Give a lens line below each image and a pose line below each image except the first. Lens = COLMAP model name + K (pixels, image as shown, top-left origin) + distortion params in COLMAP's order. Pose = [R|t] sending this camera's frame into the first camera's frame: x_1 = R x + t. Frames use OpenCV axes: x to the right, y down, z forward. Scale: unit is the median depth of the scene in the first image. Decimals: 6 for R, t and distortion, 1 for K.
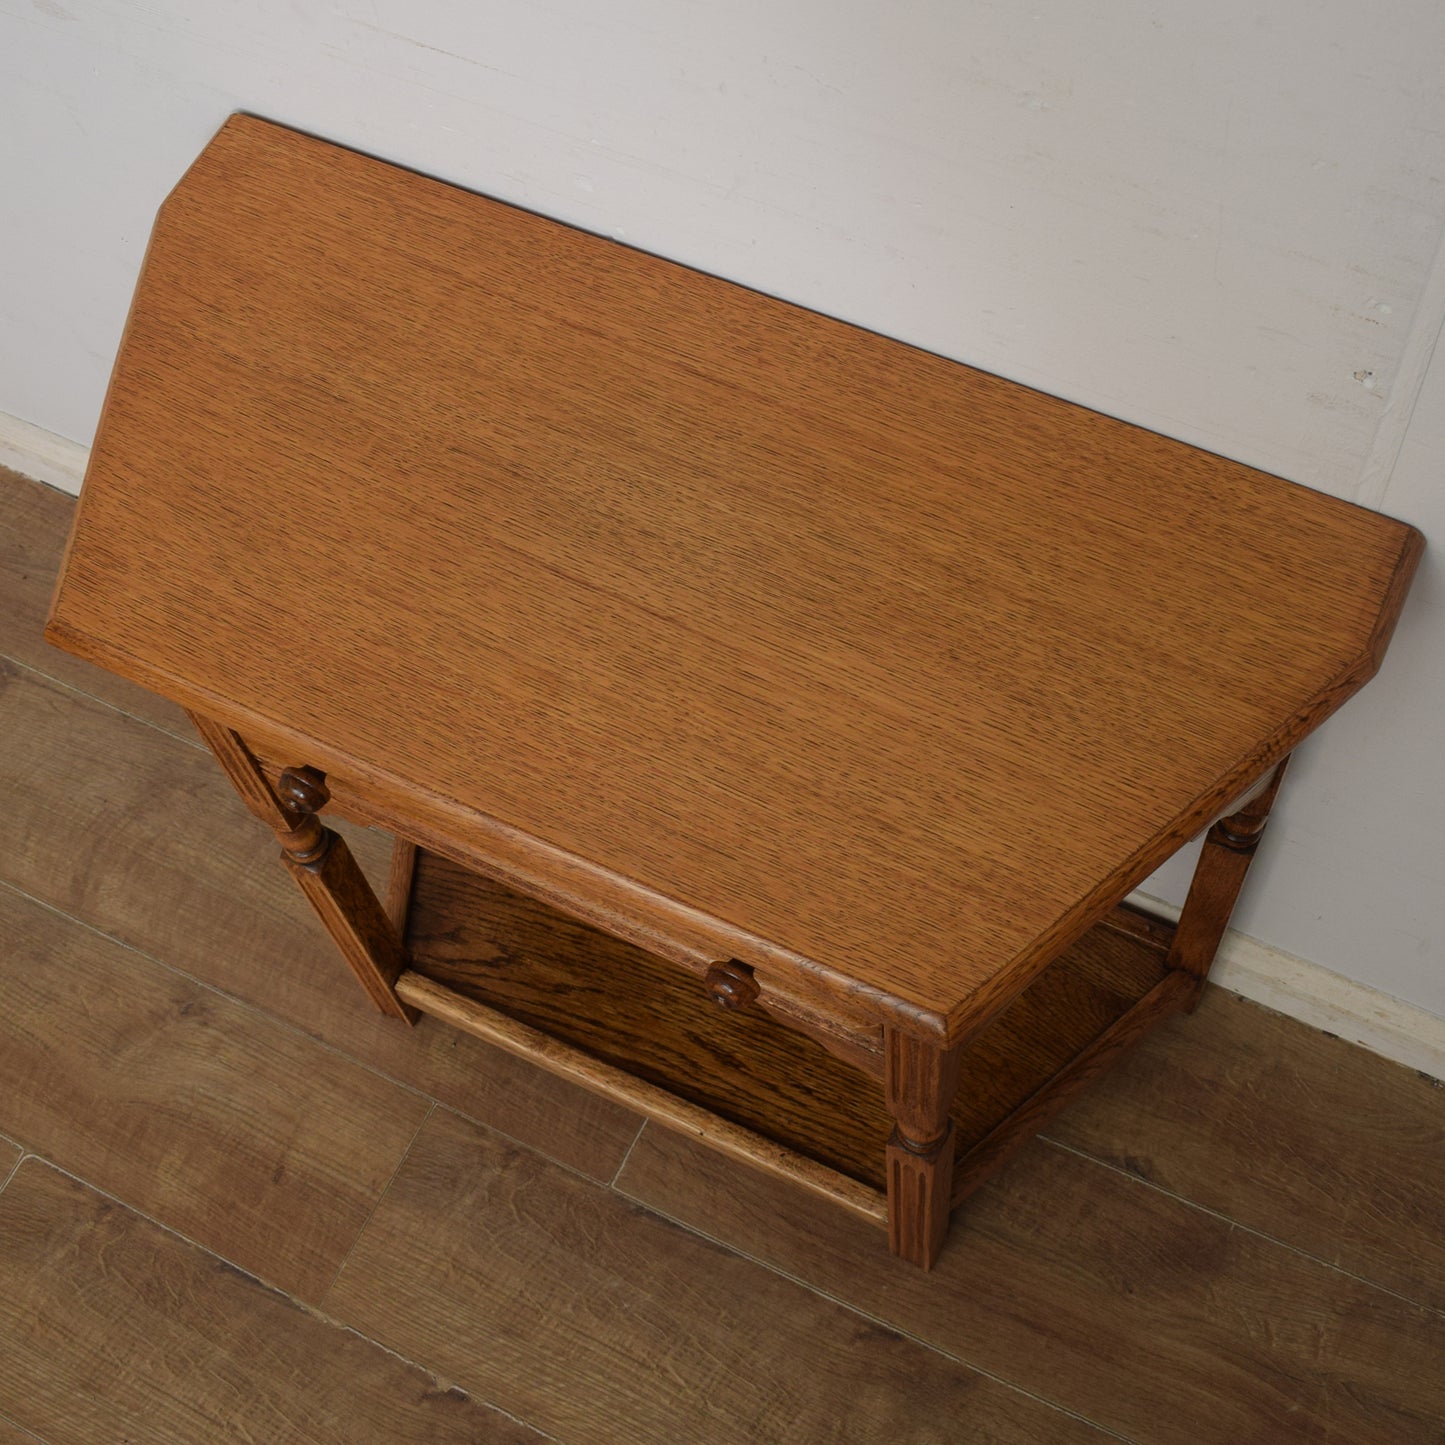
lens RADIAL K [[2100.3, 0, 727.4], [0, 2100.3, 646.3], [0, 0, 1]] dist [-0.091754, -0.006374]
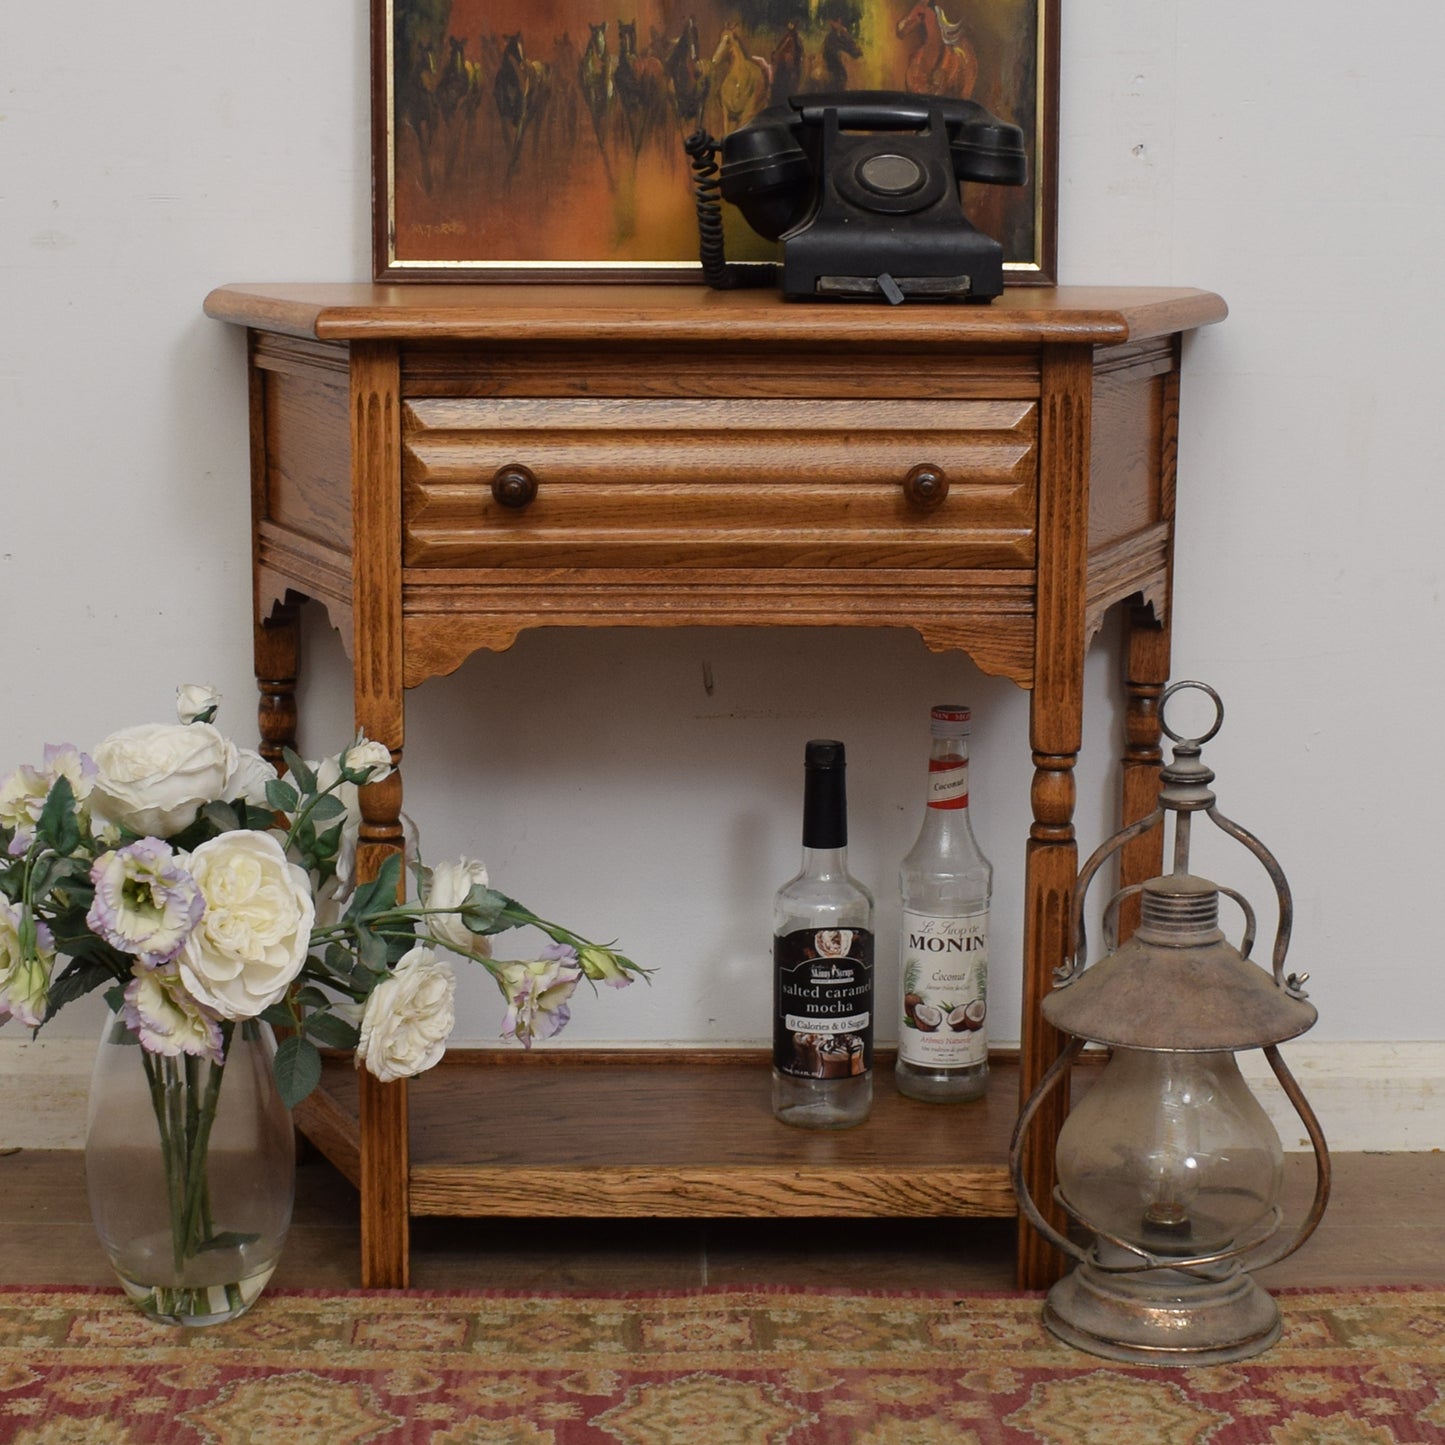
lens RADIAL K [[3058.5, 0, 727.2], [0, 3058.5, 684.7], [0, 0, 1]] dist [-0.055126, -0.439378]
pose [[0.879341, -0.002080, 0.476188, -0.673191], [0.375980, 0.616705, -0.691602, 1.006230], [-0.292229, 0.787191, 0.543076, 0.093659]]
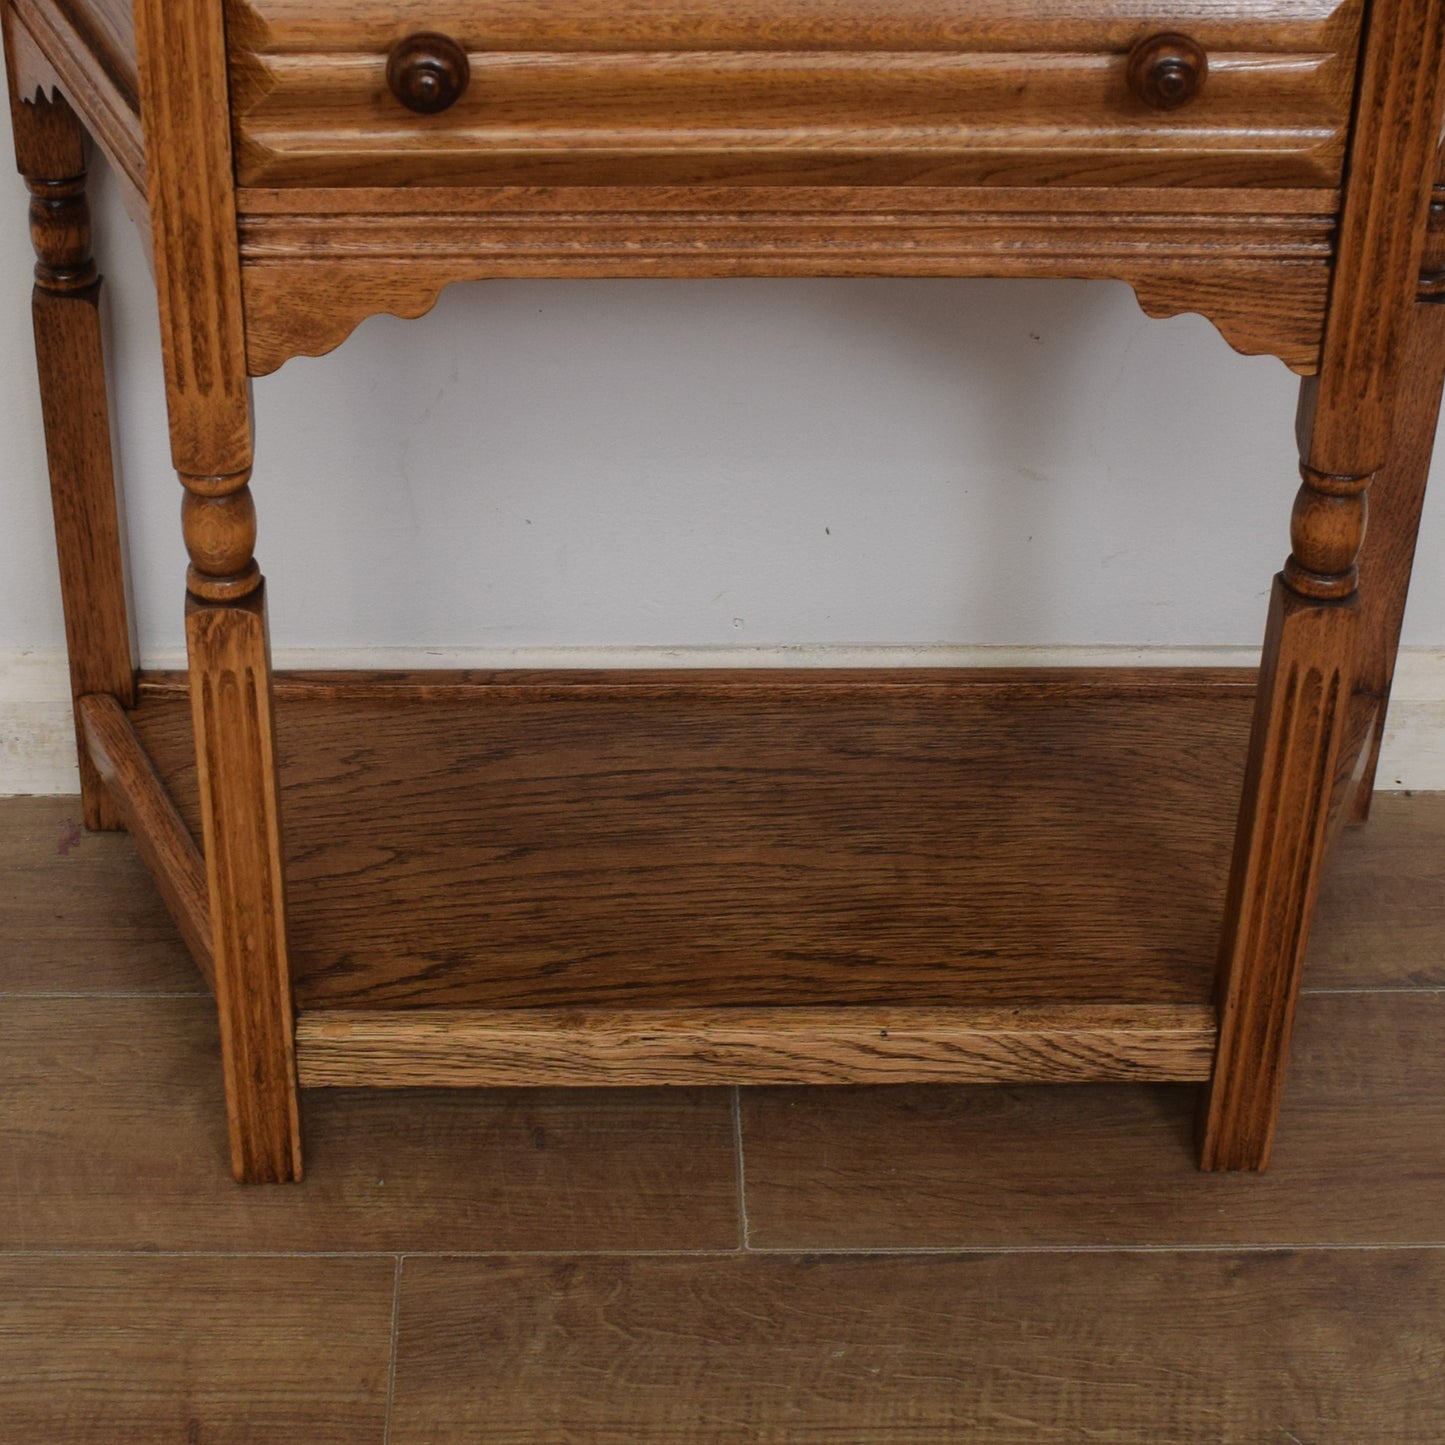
lens RADIAL K [[3129.4, 0, 658.6], [0, 3129.4, 676.5], [0, 0, 1]] dist [-0.075313, -0.099312]
pose [[0.879346, -0.194402, 0.434694, -0.440496], [0.374011, 0.846983, -0.377804, 0.456742], [-0.294733, 0.494801, 0.817499, 0.209174]]
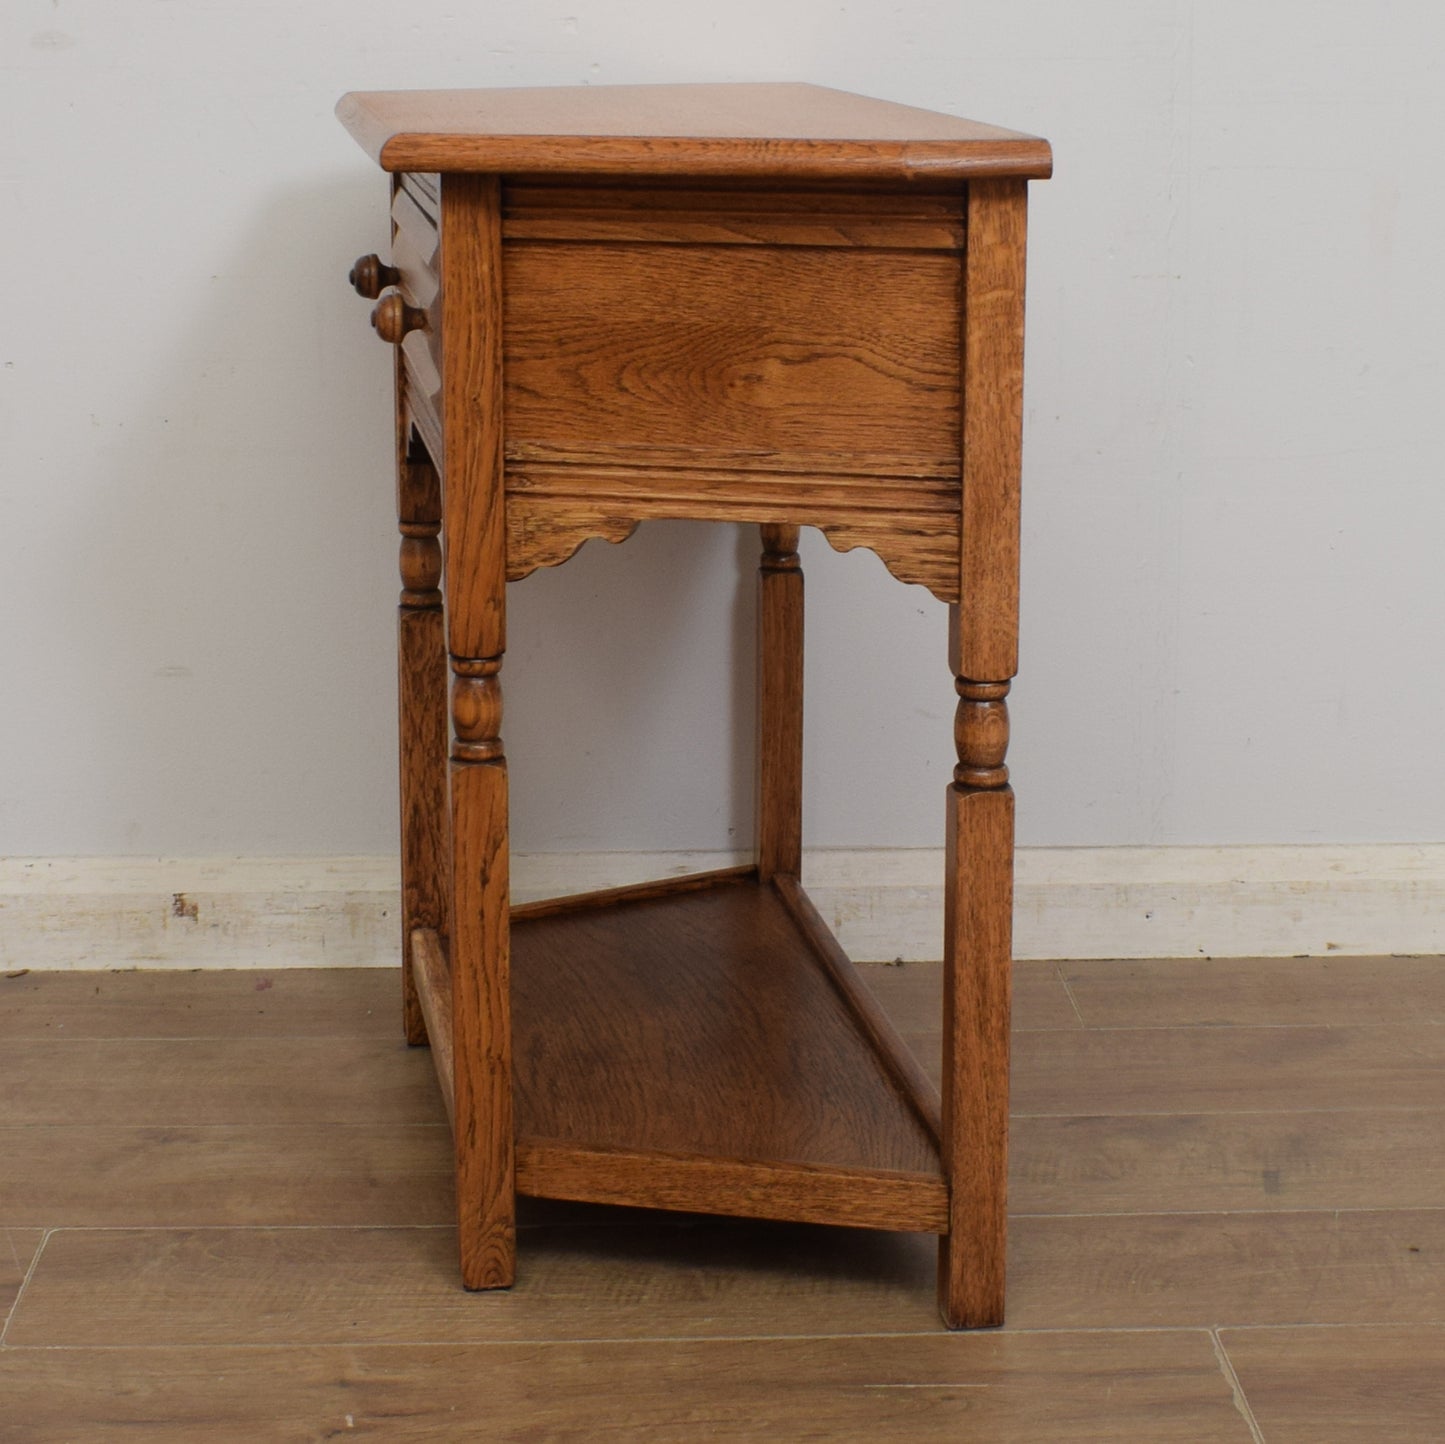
lens RADIAL K [[3352.3, 0, 722.1], [0, 3352.3, 602.6], [0, 0, 1]] dist [-0.072529, -0.182705]
pose [[0.586000, 0.229324, -0.777183, 1.068661], [-0.728795, 0.568411, -0.381794, 0.560440], [0.354205, 0.790139, 0.500220, 0.193492]]
